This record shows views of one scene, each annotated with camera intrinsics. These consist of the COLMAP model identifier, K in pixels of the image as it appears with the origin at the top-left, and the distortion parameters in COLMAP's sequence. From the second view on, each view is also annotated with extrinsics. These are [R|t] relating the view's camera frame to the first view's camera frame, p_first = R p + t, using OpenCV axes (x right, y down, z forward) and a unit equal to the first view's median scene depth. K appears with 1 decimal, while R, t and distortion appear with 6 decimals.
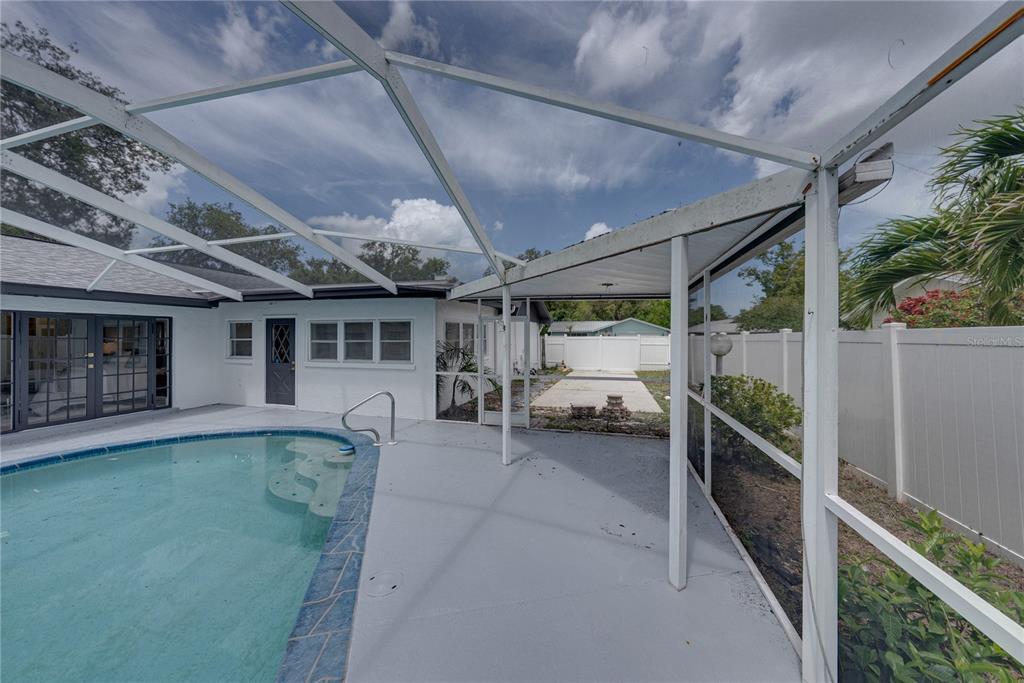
lens RADIAL K [[353.0, 0, 515.8], [0, 353.0, 334.9], [0, 0, 1]] dist [-0.005563, -0.000074]
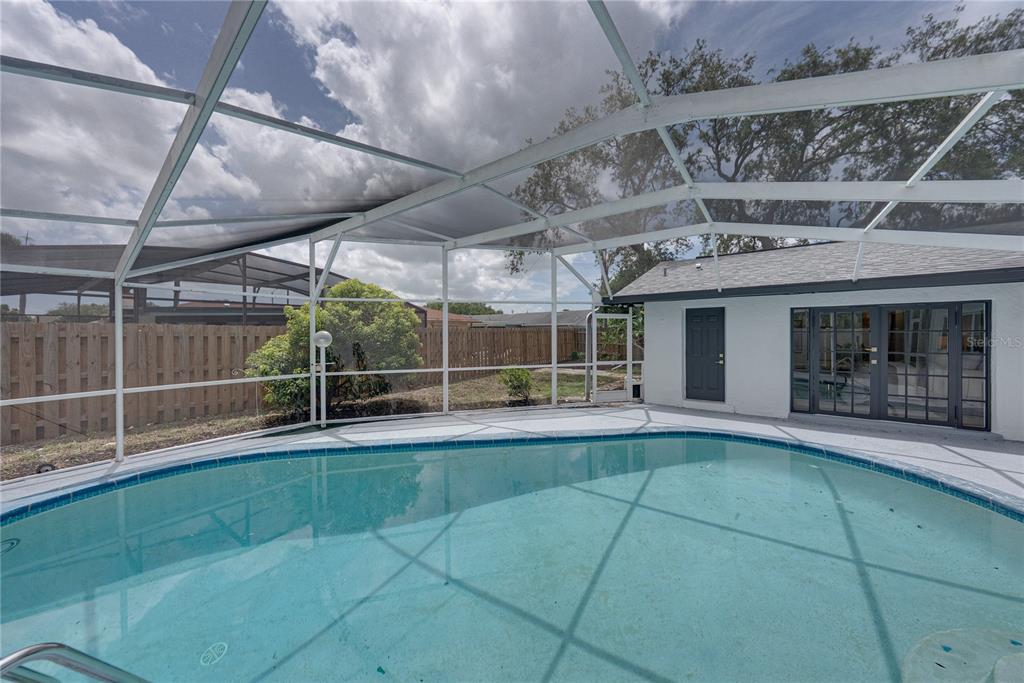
lens RADIAL K [[354.4, 0, 513.6], [0, 354.4, 334.3], [0, 0, 1]] dist [-0.001668, -0.000861]
pose [[-0.355451, 0.007897, -0.934662, -0.005656], [0.013231, 0.999907, 0.003417, 0.000924], [0.934601, -0.011152, -0.355522, 0.387390]]
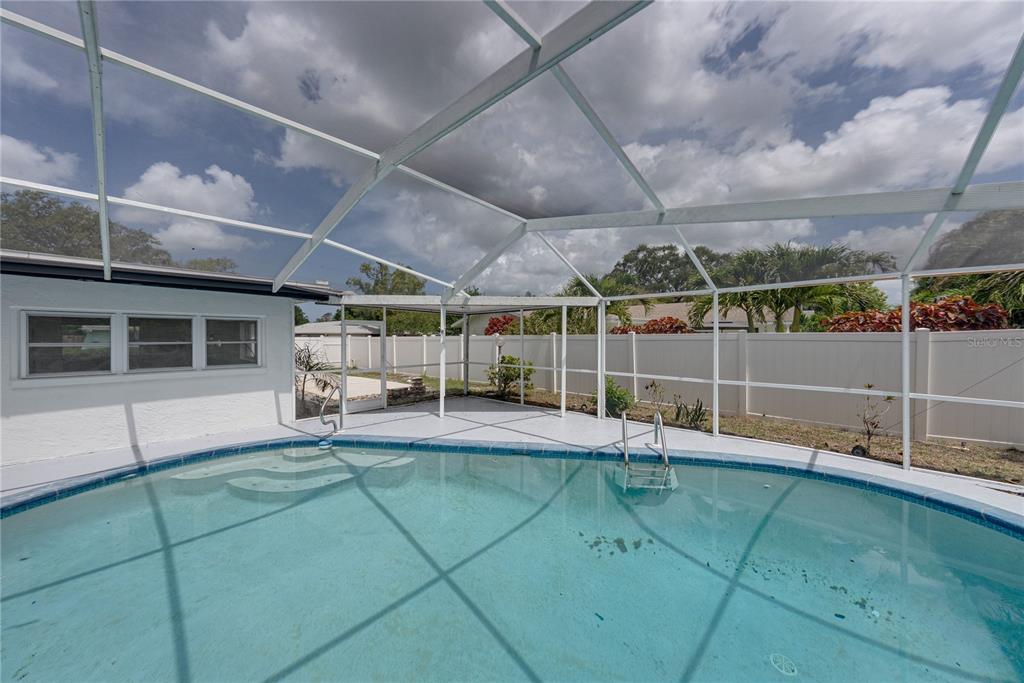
lens RADIAL K [[353.0, 0, 515.3], [0, 353.0, 337.9], [0, 0, 1]] dist [-0.005563, -0.000074]
pose [[0.438414, -0.000396, 0.898773, -0.795103], [-0.007282, 0.999966, 0.003993, -0.001992], [-0.898744, -0.008296, 0.438396, 0.000098]]
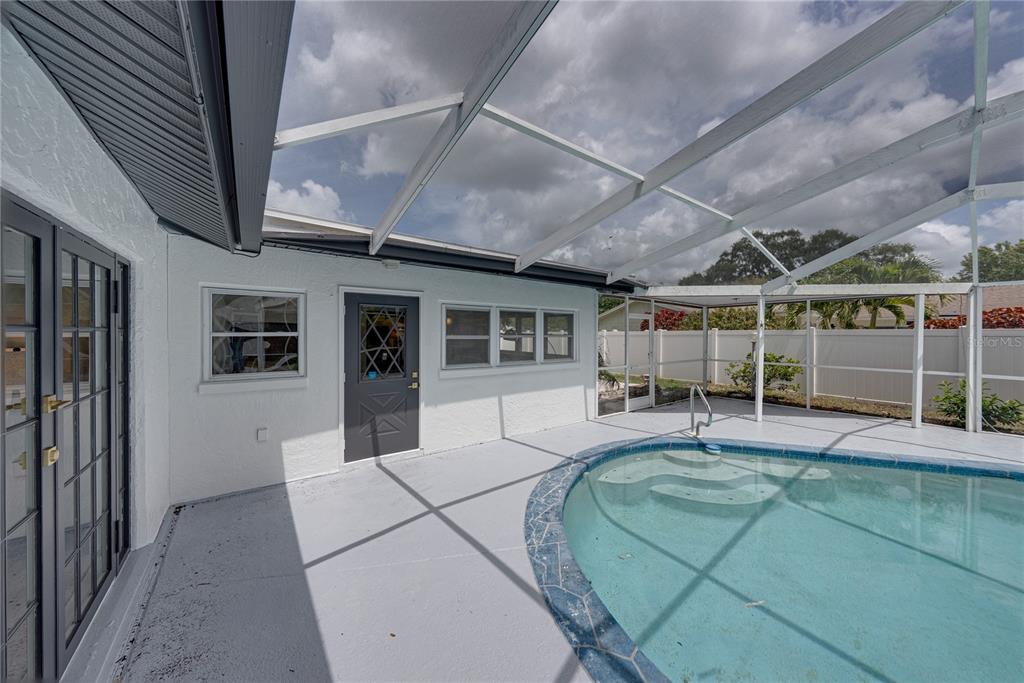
lens RADIAL K [[353.0, 0, 515.1], [0, 353.0, 341.9], [0, 0, 1]] dist [-0.005563, -0.000074]
pose [[0.602142, -0.017669, 0.798193, -1.057244], [-0.009176, 0.999536, 0.029048, 0.007784], [-0.798336, -0.024816, 0.601701, 0.563384]]
